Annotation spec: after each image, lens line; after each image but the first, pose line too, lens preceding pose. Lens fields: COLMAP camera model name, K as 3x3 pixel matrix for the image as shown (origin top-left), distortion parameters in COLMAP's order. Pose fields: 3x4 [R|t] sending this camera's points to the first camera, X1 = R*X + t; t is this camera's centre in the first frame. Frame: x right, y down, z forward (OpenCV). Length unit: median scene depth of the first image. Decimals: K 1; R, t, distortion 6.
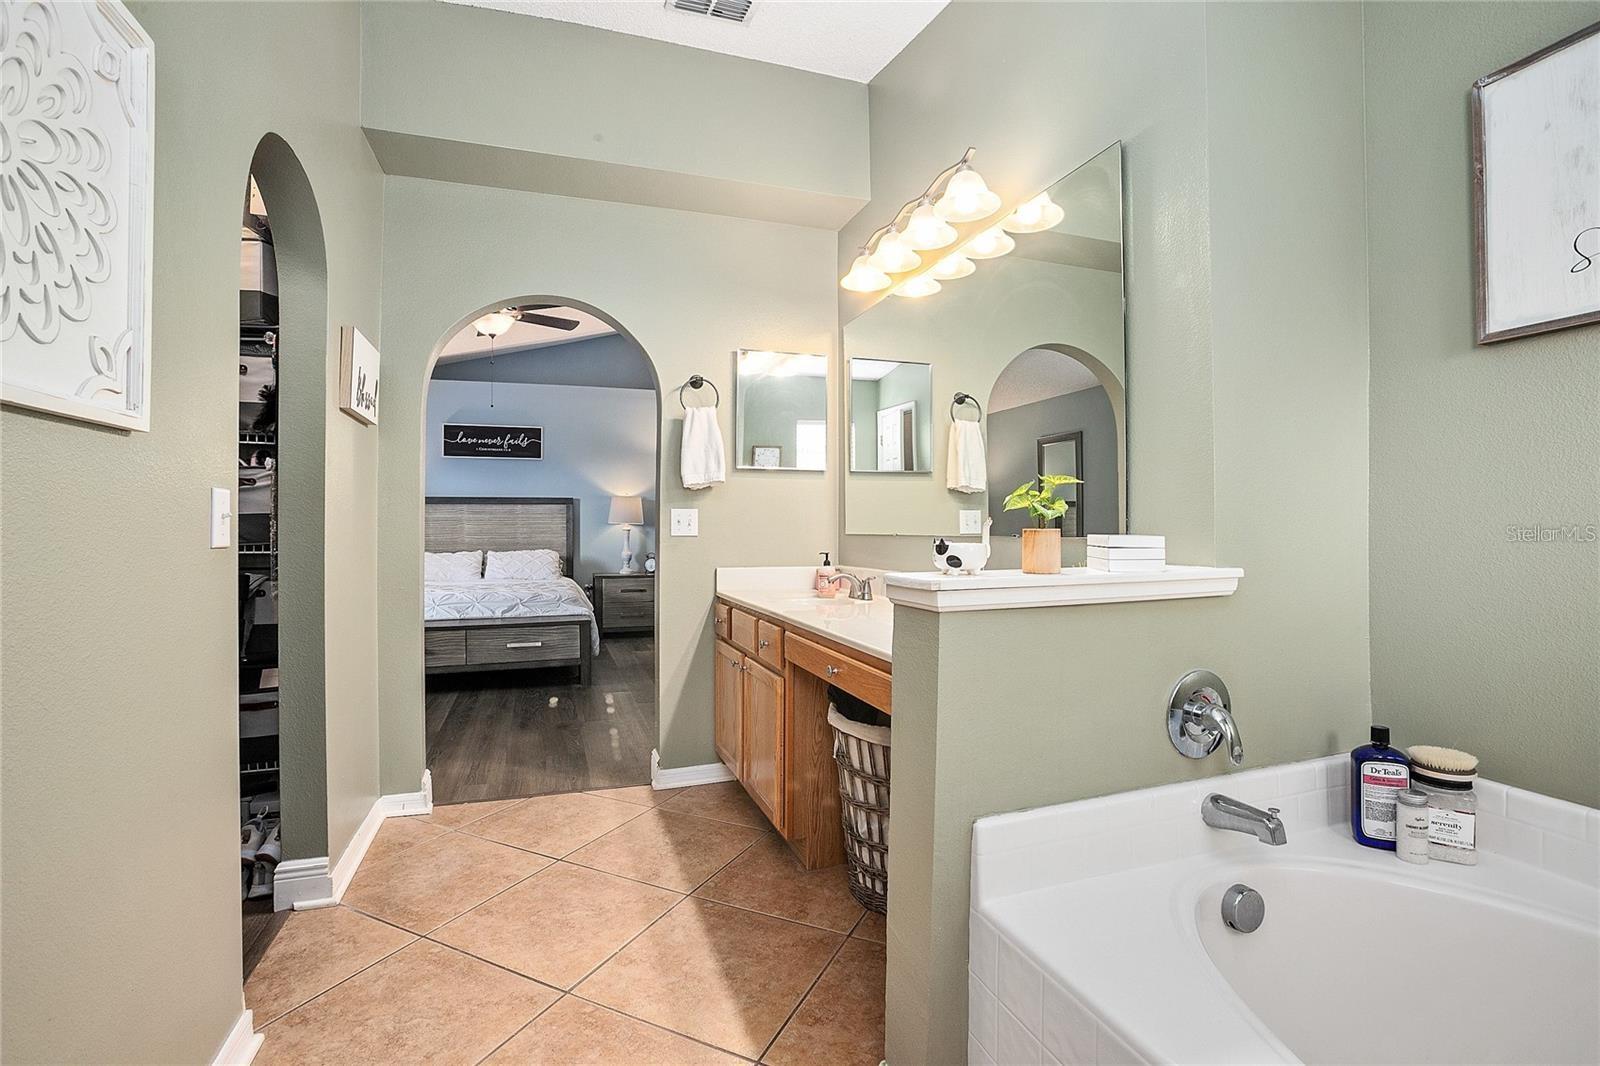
lens RADIAL K [[727.9, 0, 796.3], [0, 727.9, 530.5], [0, 0, 1]] dist [-0.044122, 0.002408]
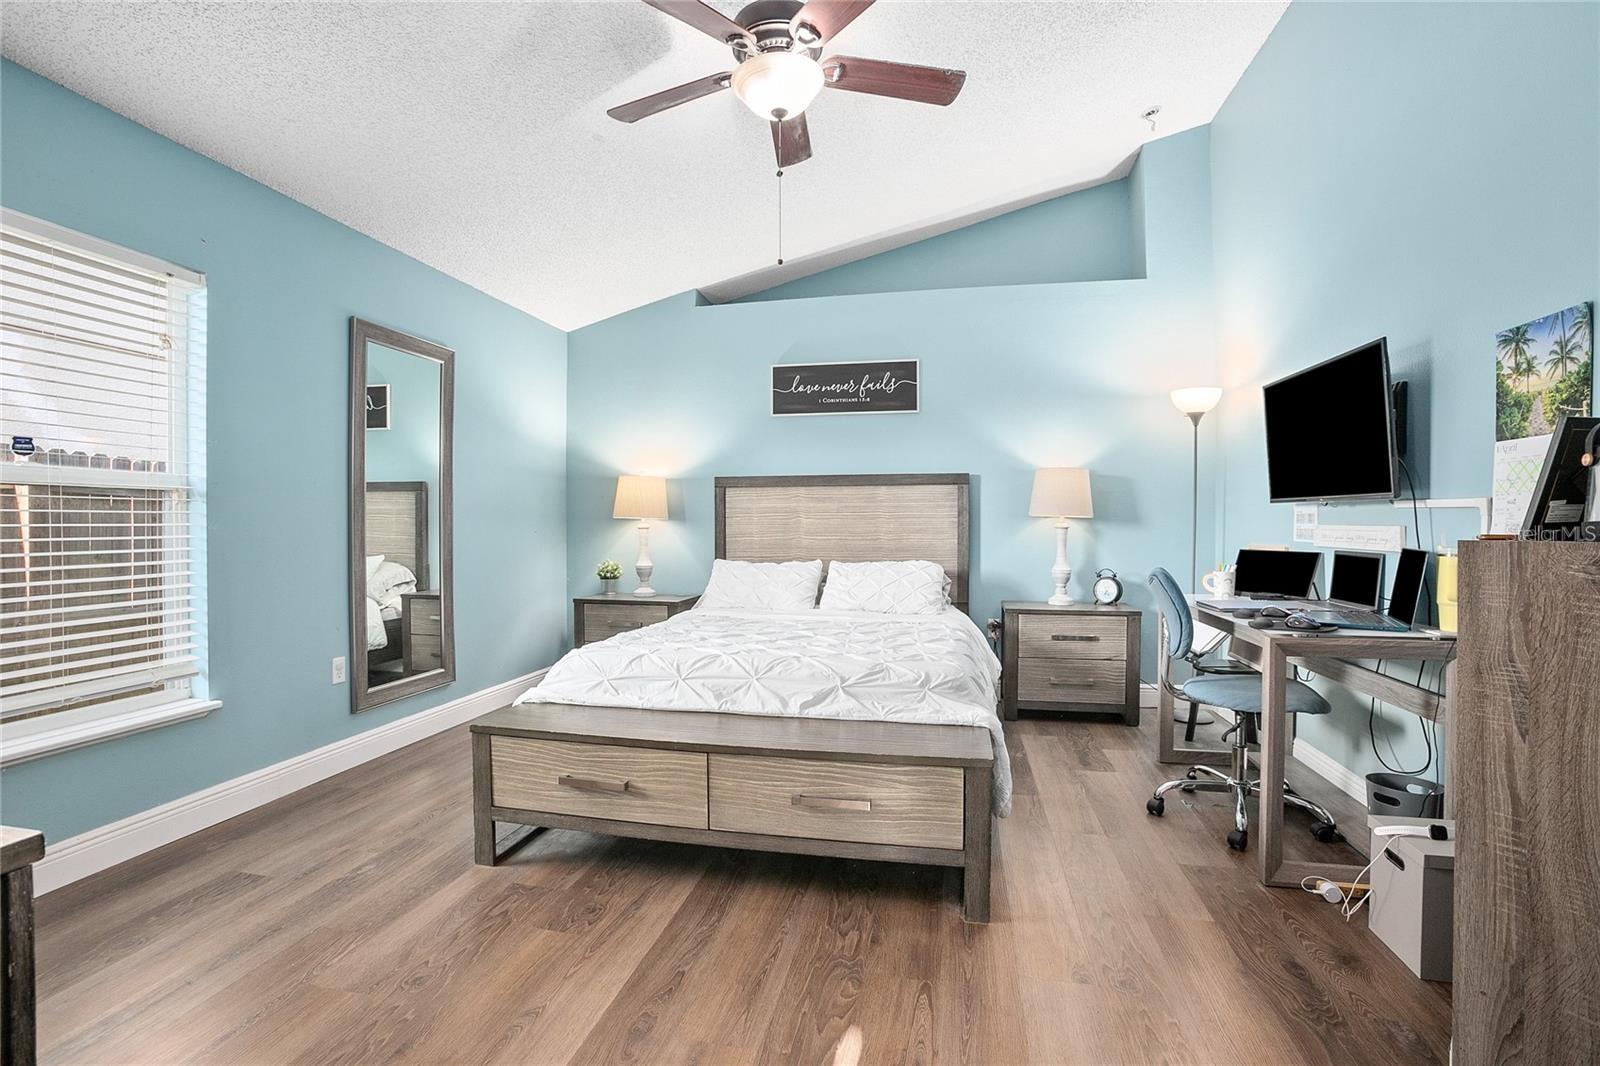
lens RADIAL K [[727.9, 0, 762.9], [0, 727.9, 526.6], [0, 0, 1]] dist [-0.044122, 0.002408]
pose [[0.827304, 0.008392, -0.561692, -0.117241], [-0.005271, 0.999960, 0.007175, -0.005023], [0.561730, -0.002975, 0.827316, 0.427061]]
